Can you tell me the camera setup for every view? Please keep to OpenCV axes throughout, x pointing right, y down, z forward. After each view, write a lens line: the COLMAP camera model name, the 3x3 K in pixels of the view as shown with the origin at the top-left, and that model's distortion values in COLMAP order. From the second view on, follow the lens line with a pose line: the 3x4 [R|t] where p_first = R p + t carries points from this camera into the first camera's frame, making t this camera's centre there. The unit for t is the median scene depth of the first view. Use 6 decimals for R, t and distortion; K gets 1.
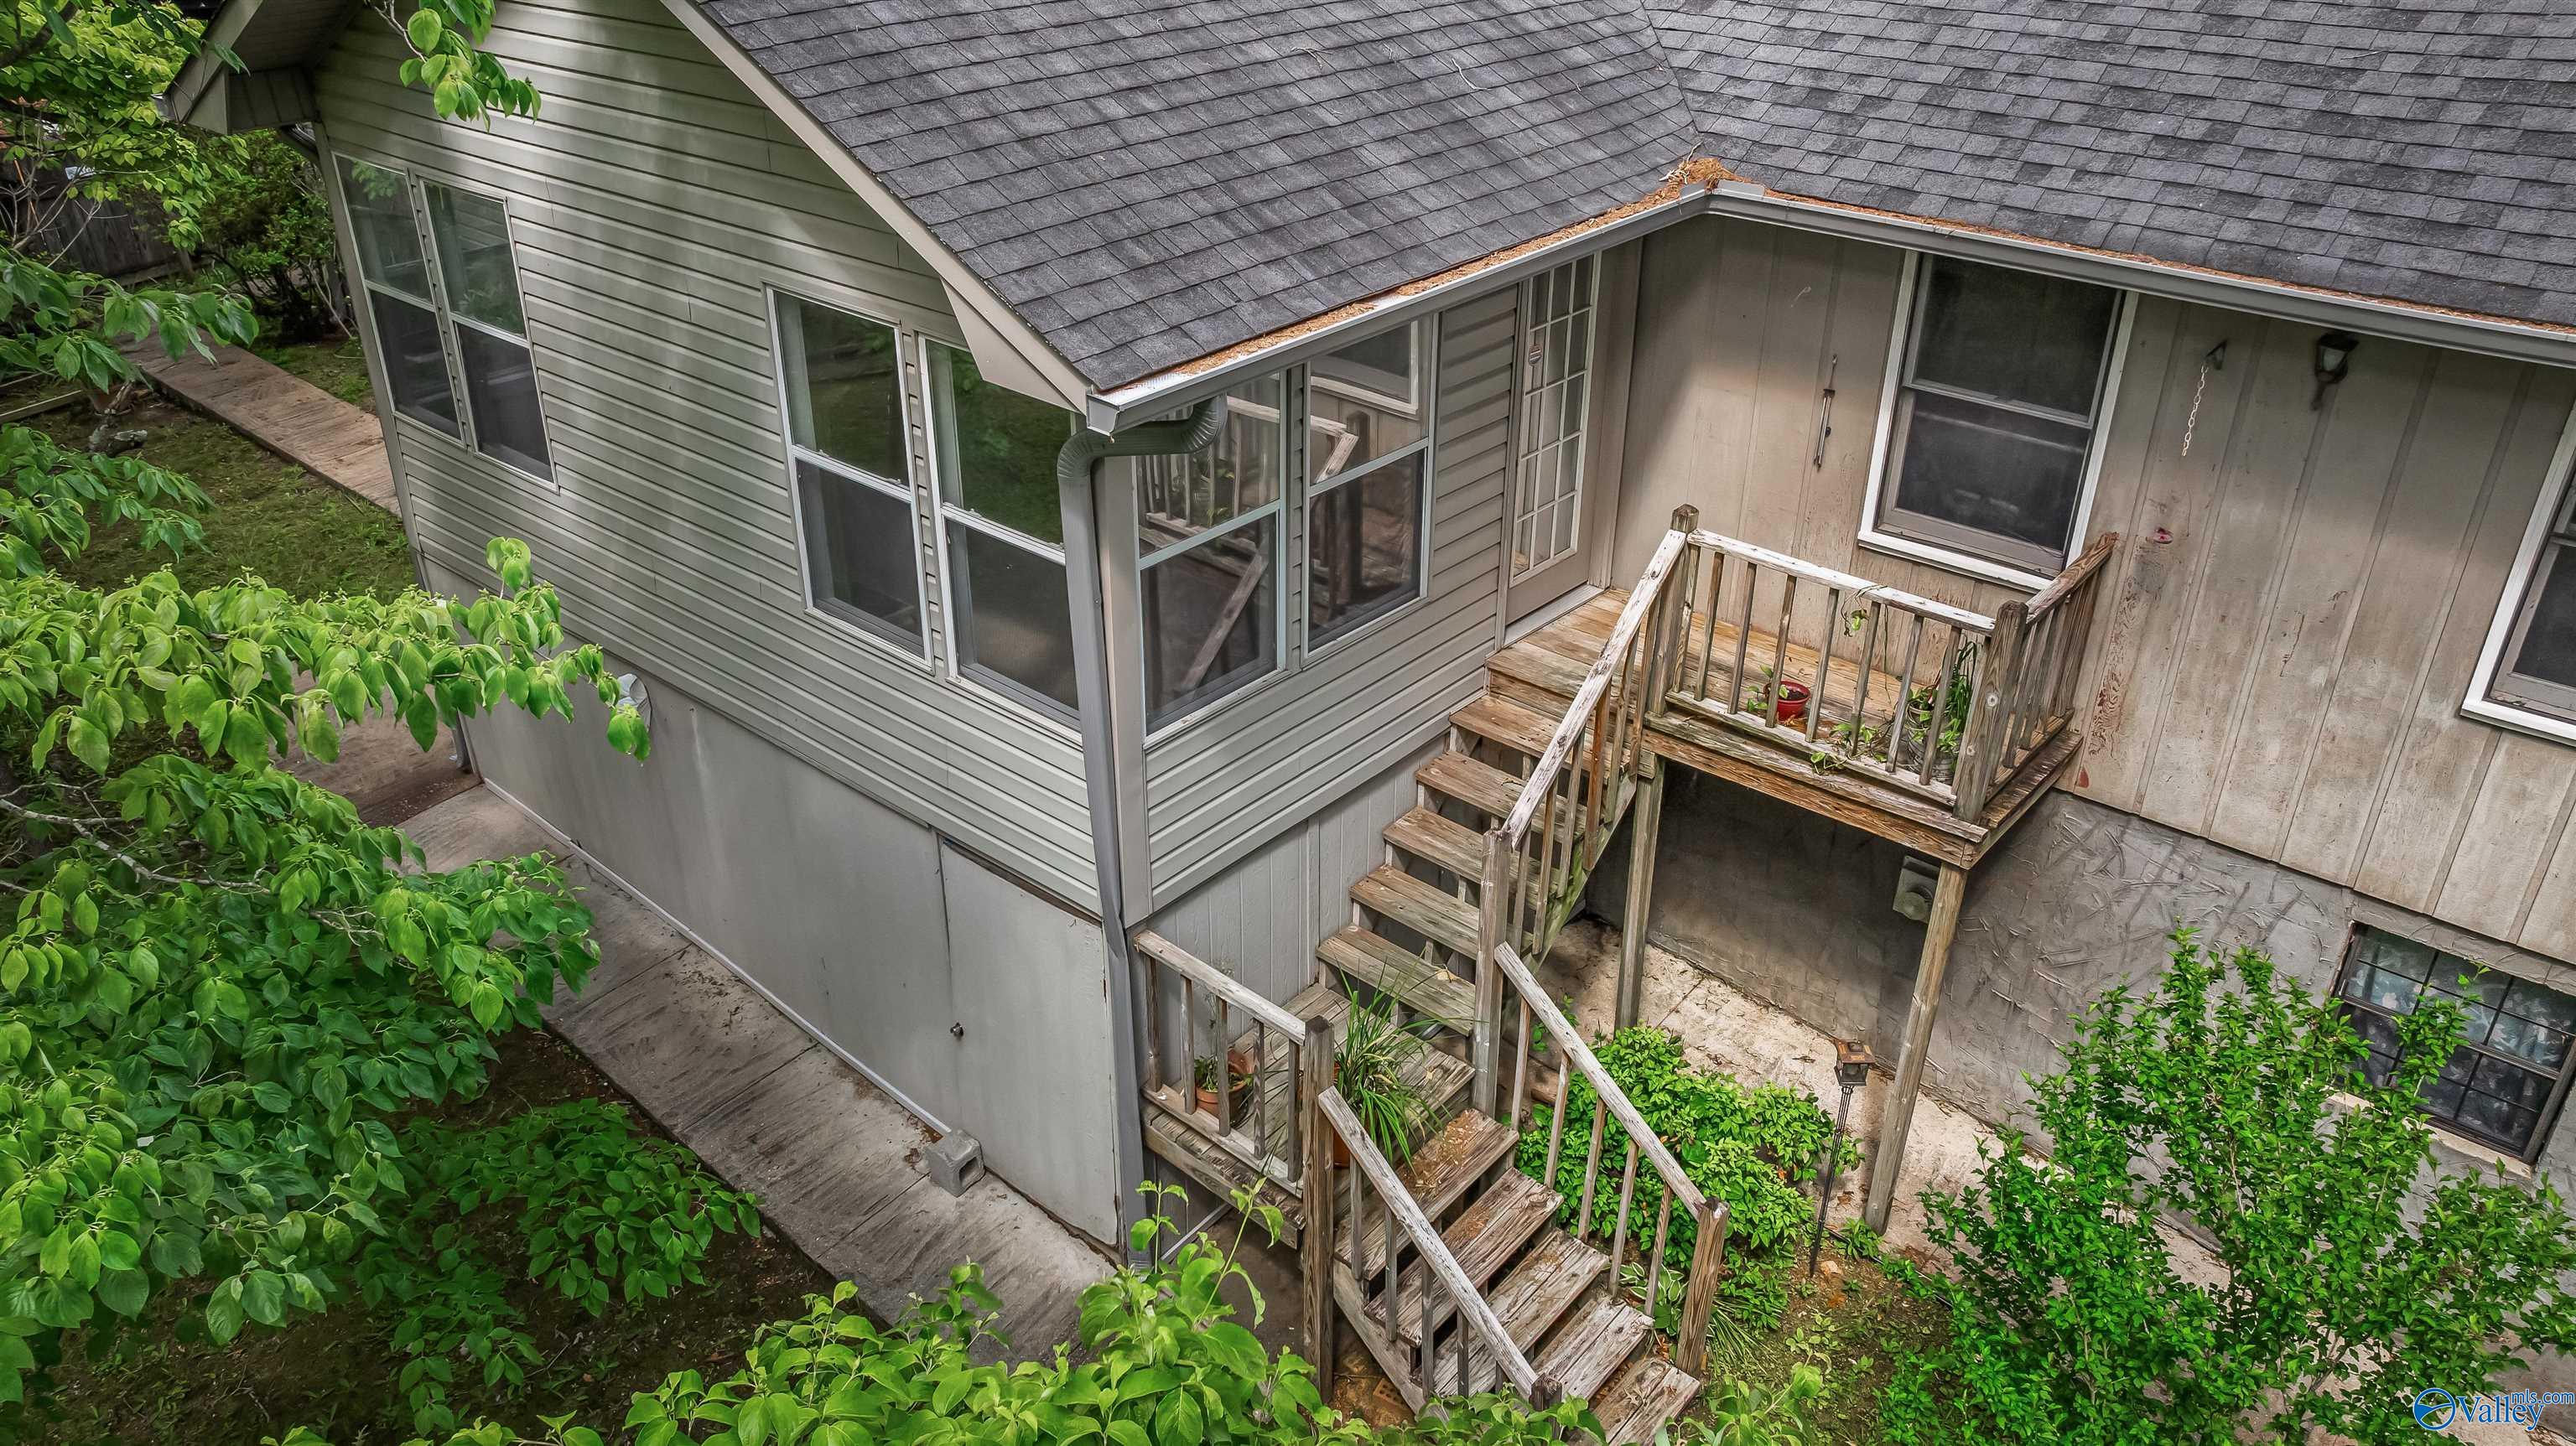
lens RADIAL K [[1802.2, 0, 1288.0], [0, 1802.2, 723.0], [0, 0, 1]] dist [-0.007123, 0.002764]
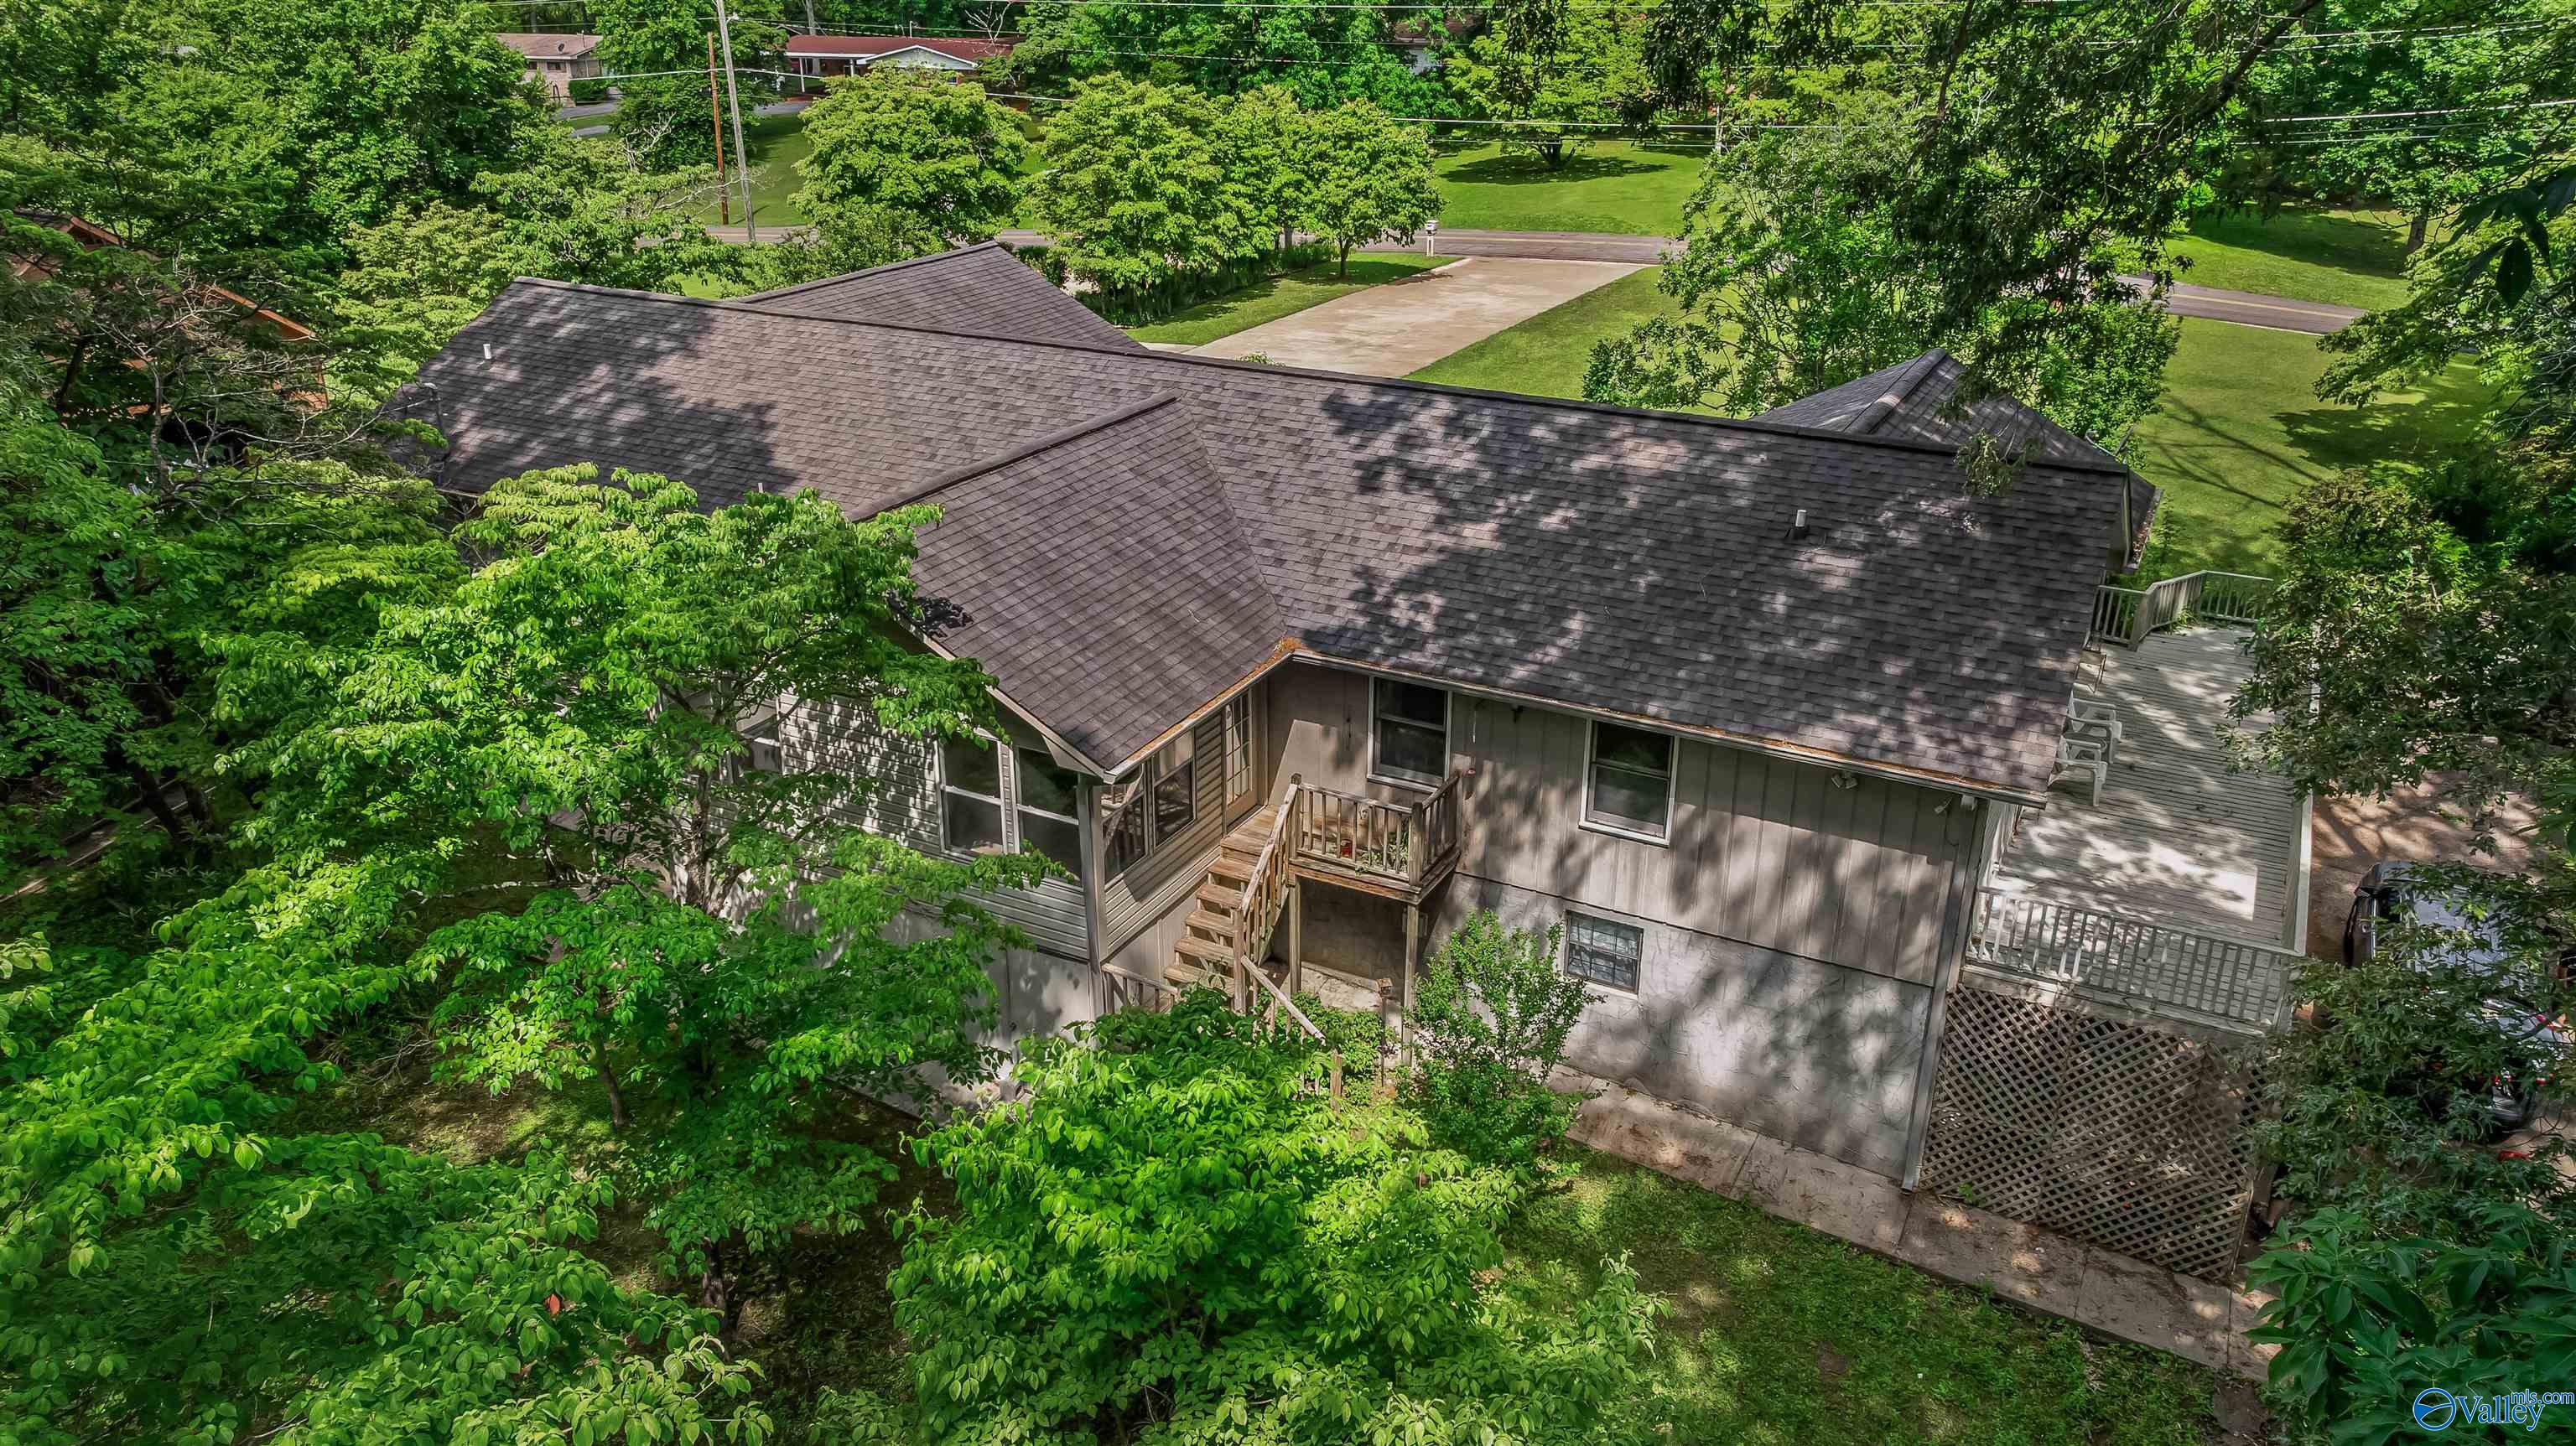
lens RADIAL K [[1802.2, 0, 1288.0], [0, 1802.2, 723.0], [0, 0, 1]] dist [-0.007123, 0.002764]
pose [[0.975422, -0.087421, 0.202262, -0.293117], [0.107021, 0.990349, -0.088068, 0.029126], [-0.192611, 0.107549, 0.975364, -1.459282]]
